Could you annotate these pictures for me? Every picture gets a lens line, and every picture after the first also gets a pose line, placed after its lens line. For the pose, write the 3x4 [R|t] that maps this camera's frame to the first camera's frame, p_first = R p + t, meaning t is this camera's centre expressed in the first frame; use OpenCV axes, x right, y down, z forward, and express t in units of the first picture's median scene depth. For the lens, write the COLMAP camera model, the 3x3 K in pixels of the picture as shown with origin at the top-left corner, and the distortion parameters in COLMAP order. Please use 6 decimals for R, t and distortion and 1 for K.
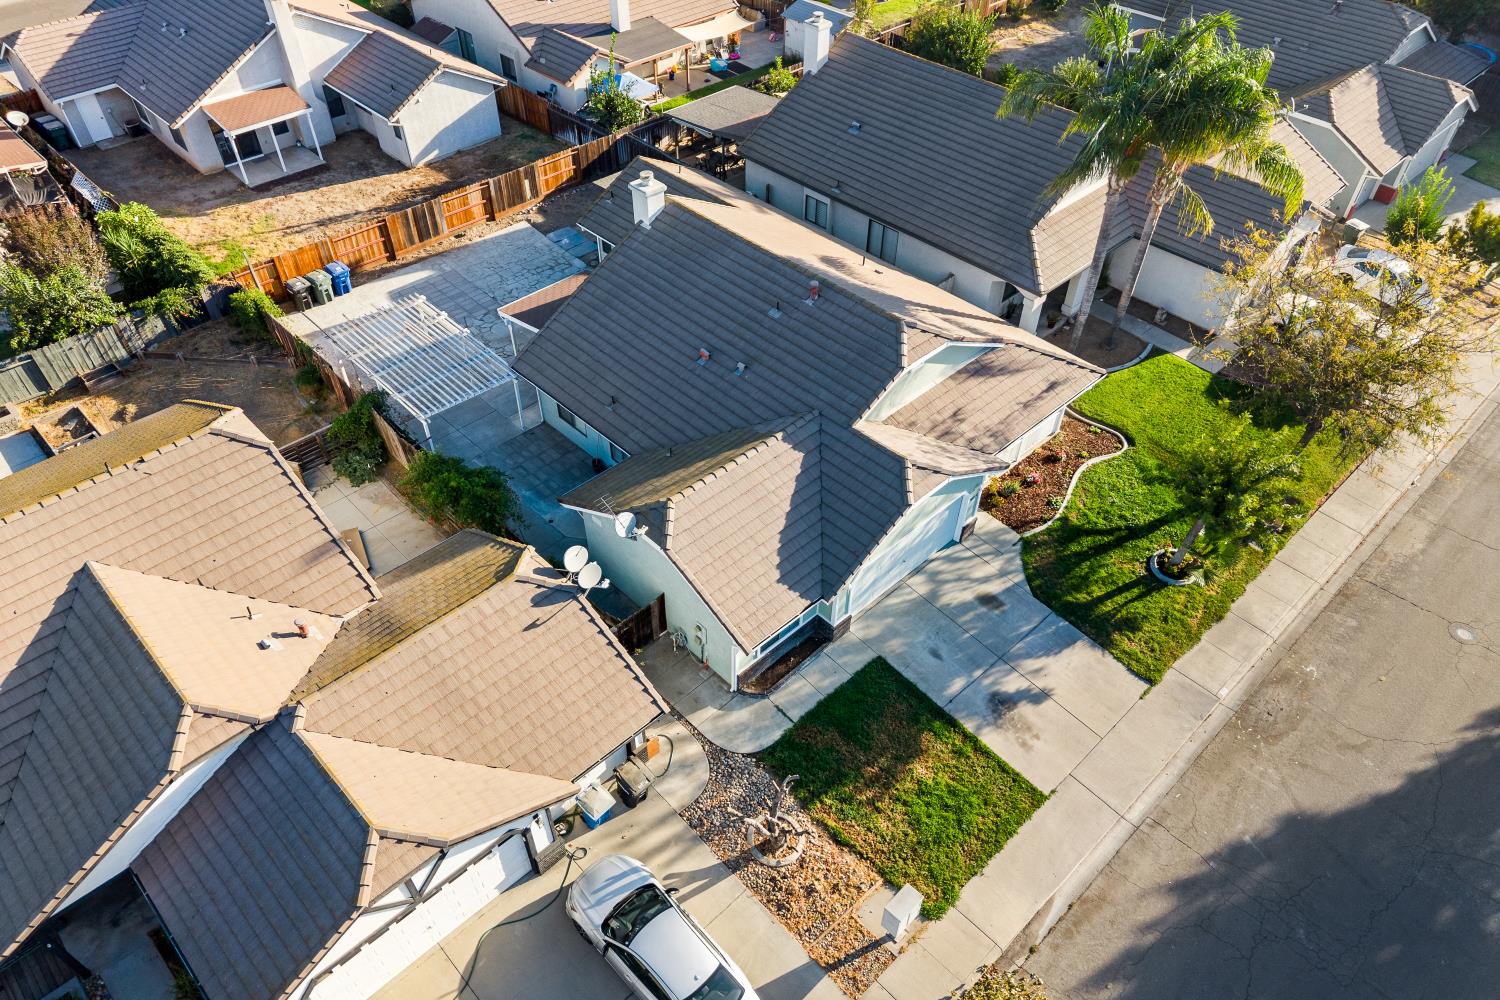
lens RADIAL K [[974.9, 0, 748.5], [0, 974.9, 585.7], [0, 0, 1]] dist [0.008144, -0.000001]
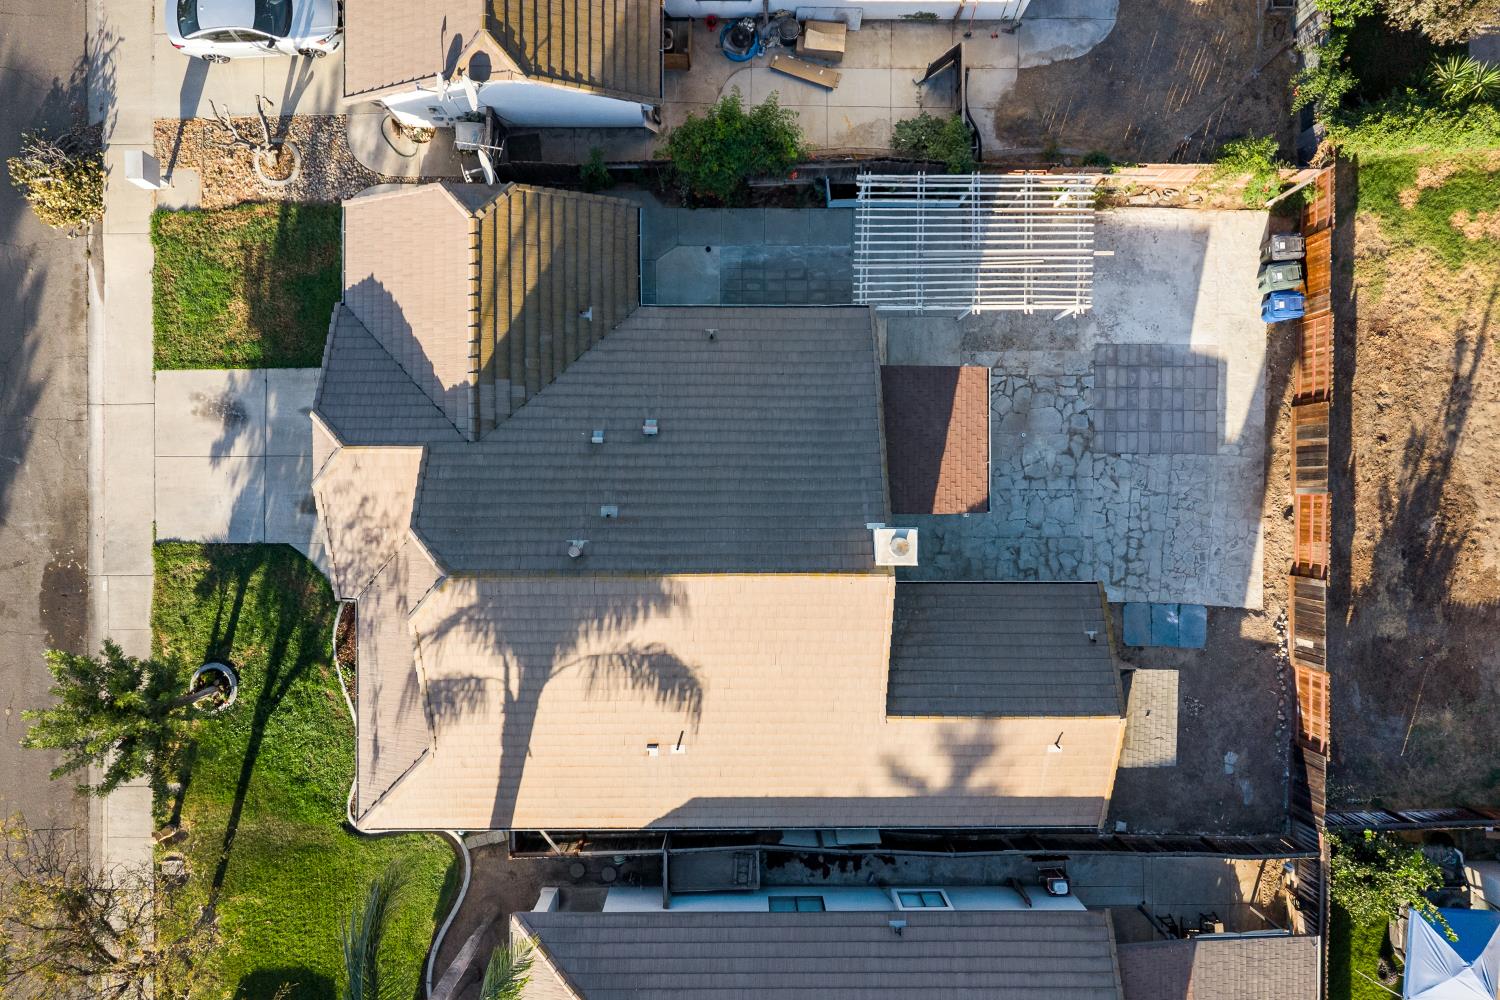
lens RADIAL K [[1011.3, 0, 750.0], [0, 1011.3, 500.0], [0, 0, 1]] dist [0.005186, -0.000152]
pose [[-0.694852, 0.719101, -0.008643, -0.056186], [-0.543046, -0.516778, 0.661847, -0.932730], [0.471468, 0.464579, 0.749589, 0.453062]]
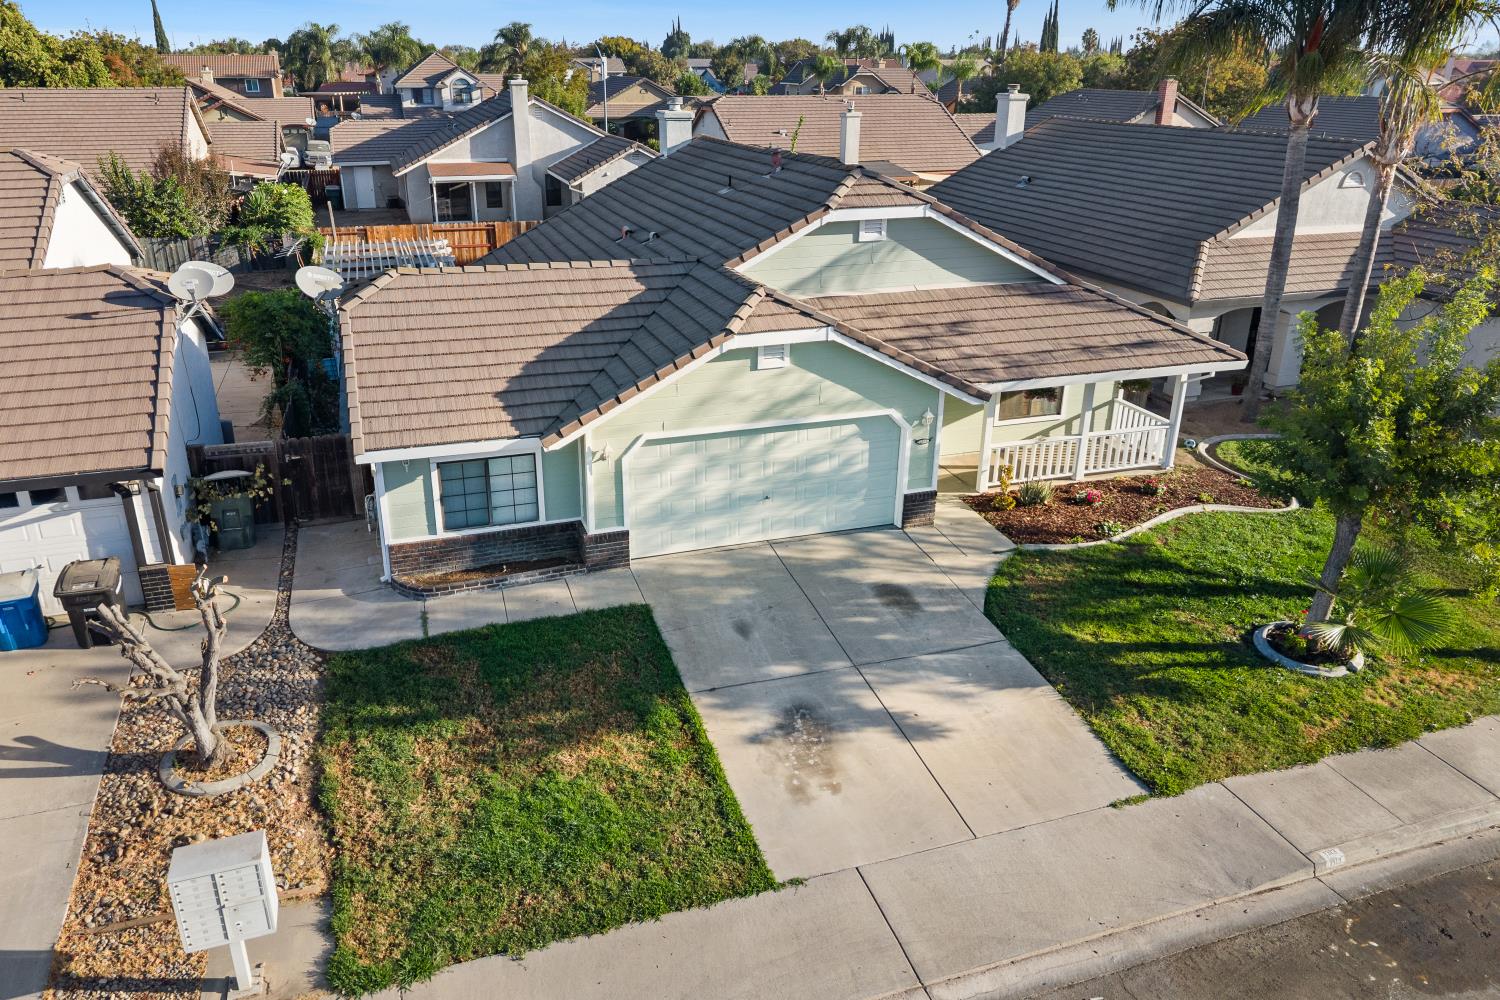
lens RADIAL K [[1036.3, 0, 716.6], [0, 1036.3, 495.7], [0, 0, 1]] dist [0.009307, -0.001291]
pose [[0.899906, 0.167189, -0.402761, 0.395294], [-0.321981, 0.877626, -0.355106, 0.212388], [0.294104, 0.449244, 0.843613, 0.466781]]
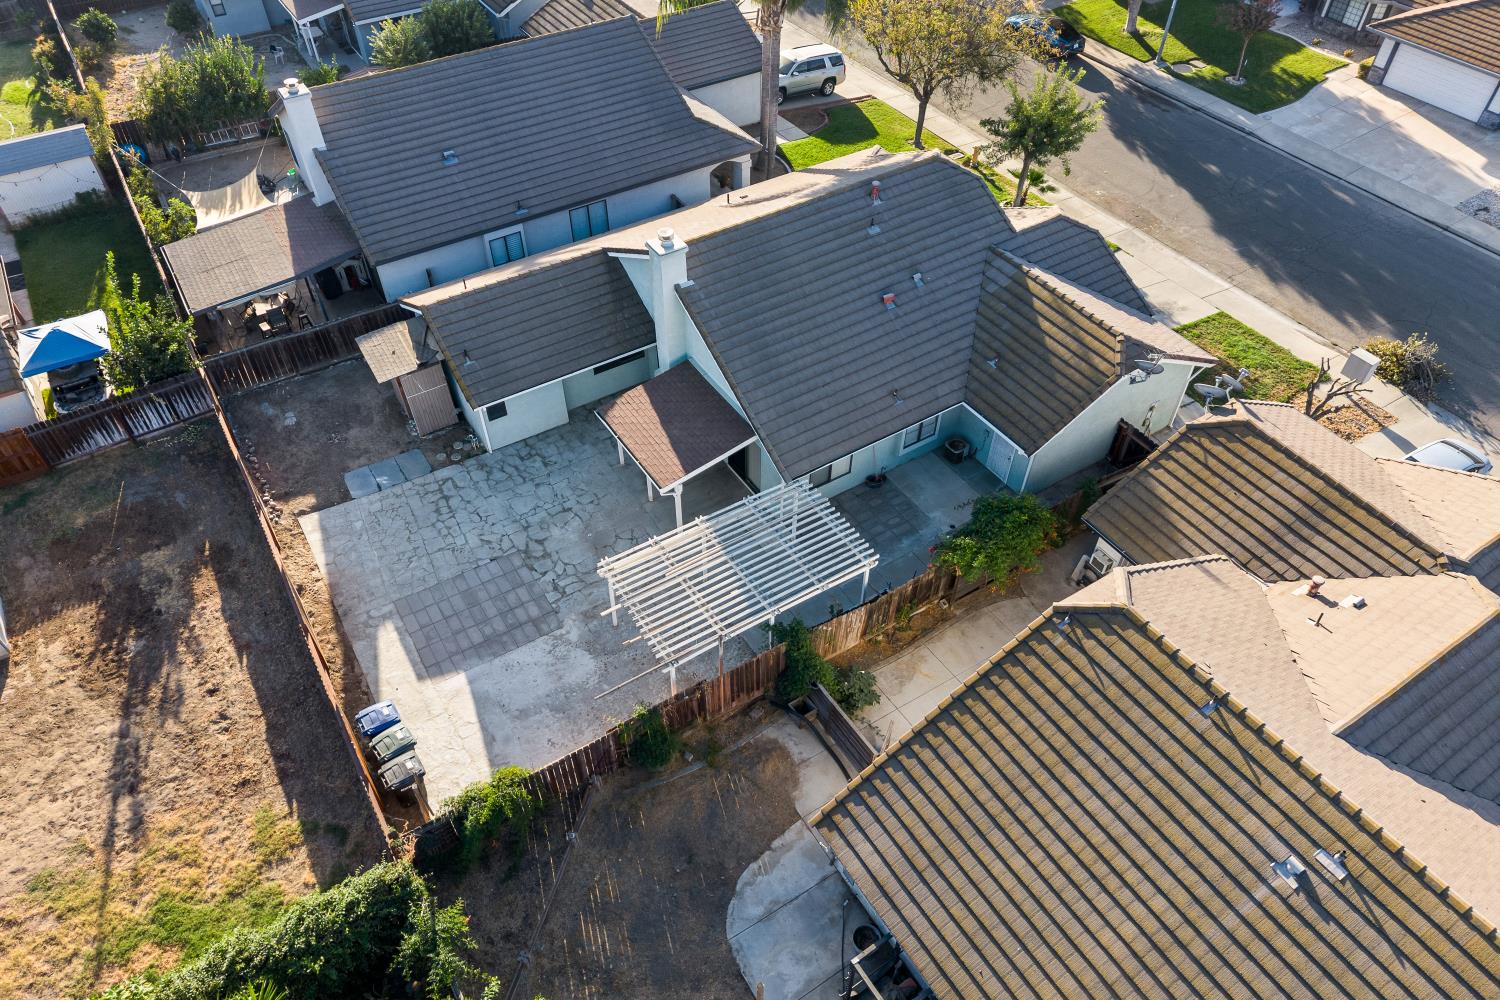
lens RADIAL K [[977.1, 0, 753.3], [0, 977.1, 526.1], [0, 0, 1]] dist [0.010860, 0.001706]
pose [[0.199982, -0.727321, 0.656514, -0.947098], [0.726473, 0.559677, 0.398748, -0.639739], [-0.657453, 0.397197, 0.640304, 0.578933]]
